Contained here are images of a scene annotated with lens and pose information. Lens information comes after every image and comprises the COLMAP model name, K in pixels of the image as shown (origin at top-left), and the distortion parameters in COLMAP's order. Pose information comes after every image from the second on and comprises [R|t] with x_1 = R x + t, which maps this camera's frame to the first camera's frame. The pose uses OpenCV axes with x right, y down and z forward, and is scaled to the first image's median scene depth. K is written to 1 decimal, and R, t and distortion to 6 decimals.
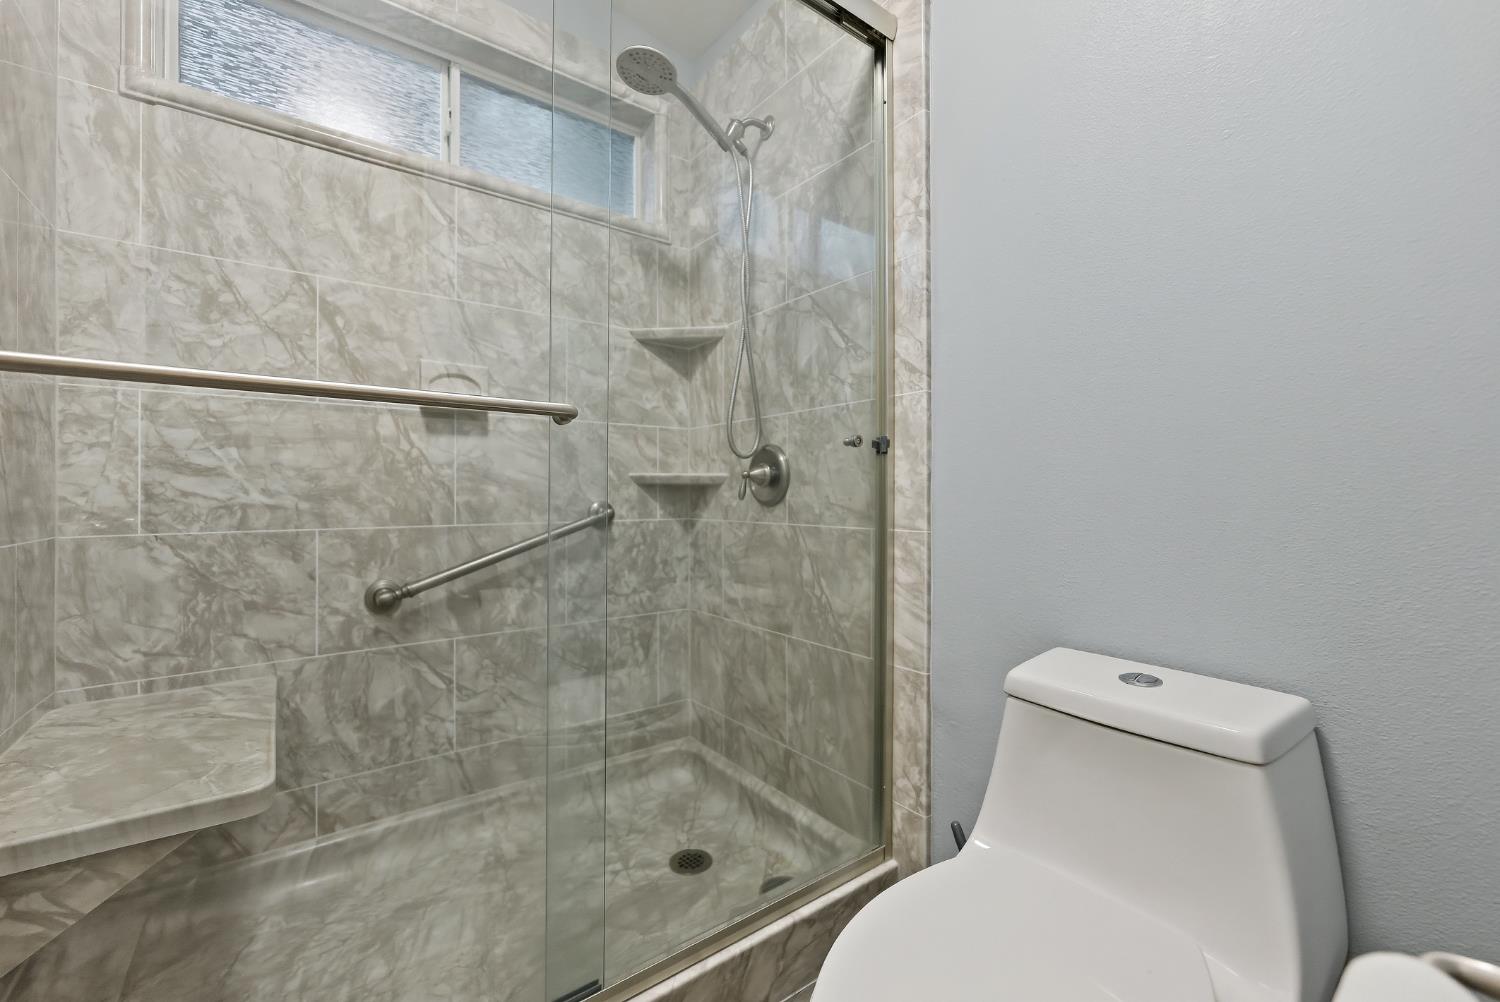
lens RADIAL K [[610.3, 0, 752.0], [0, 610.3, 496.4], [0, 0, 1]] dist [0.002879, 0.000982]
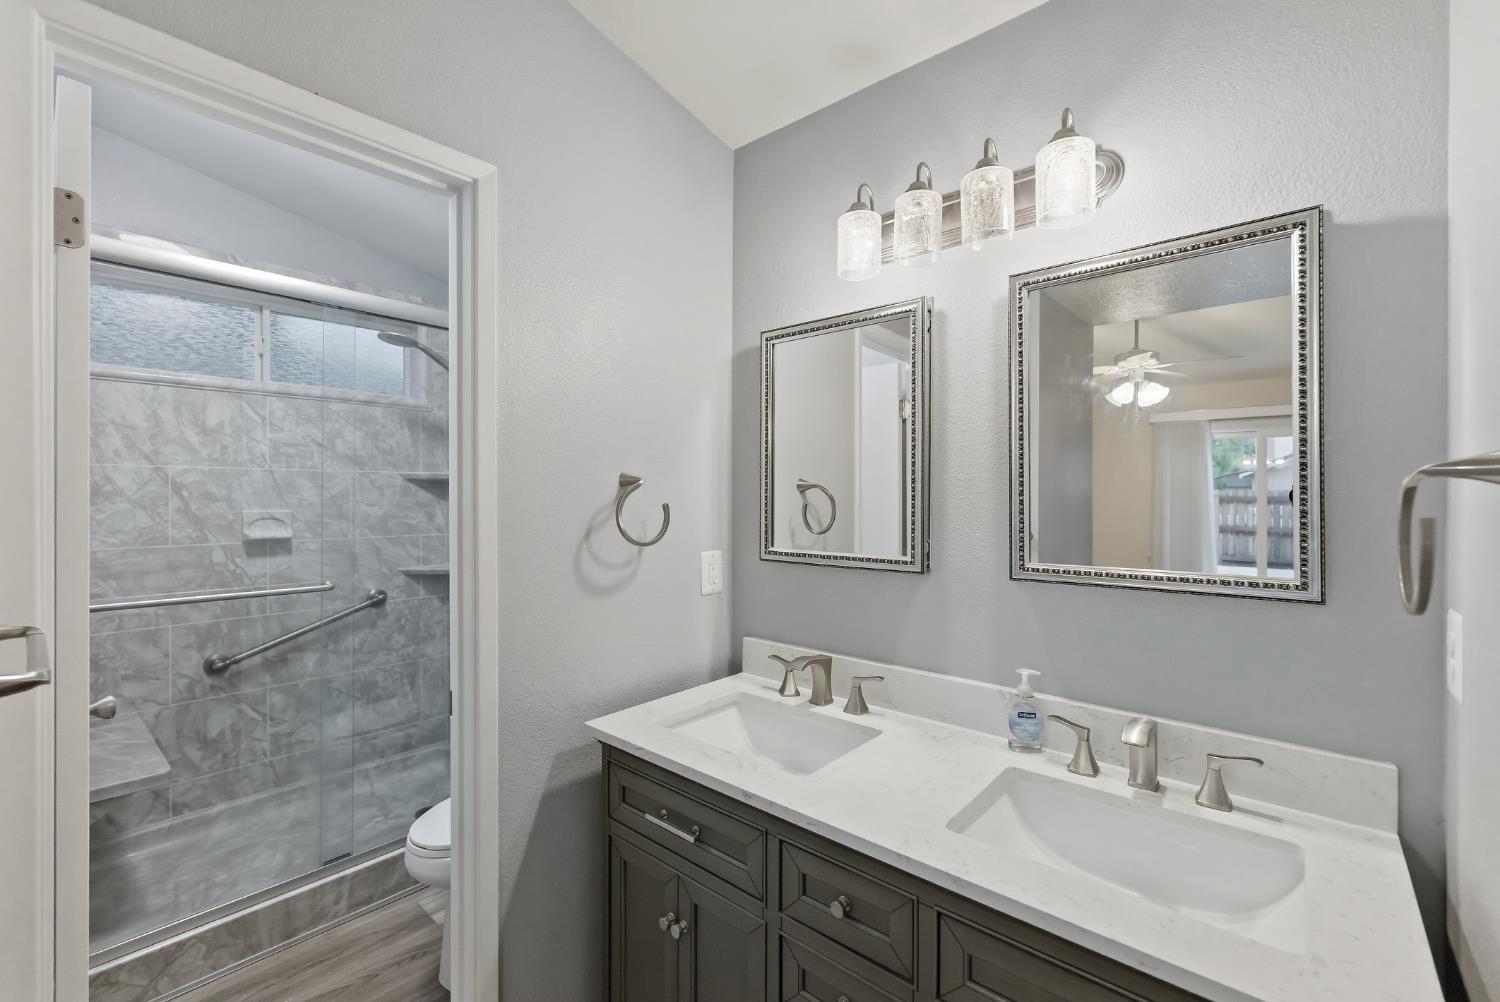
lens RADIAL K [[637.4, 0, 747.2], [0, 637.4, 501.0], [0, 0, 1]] dist [0.007753, 0.000479]
pose [[0.980942, -0.001692, 0.194294, 0.404936], [0.000204, 0.999970, 0.007683, -0.260763], [-0.194301, -0.007497, 0.980913, -0.856218]]
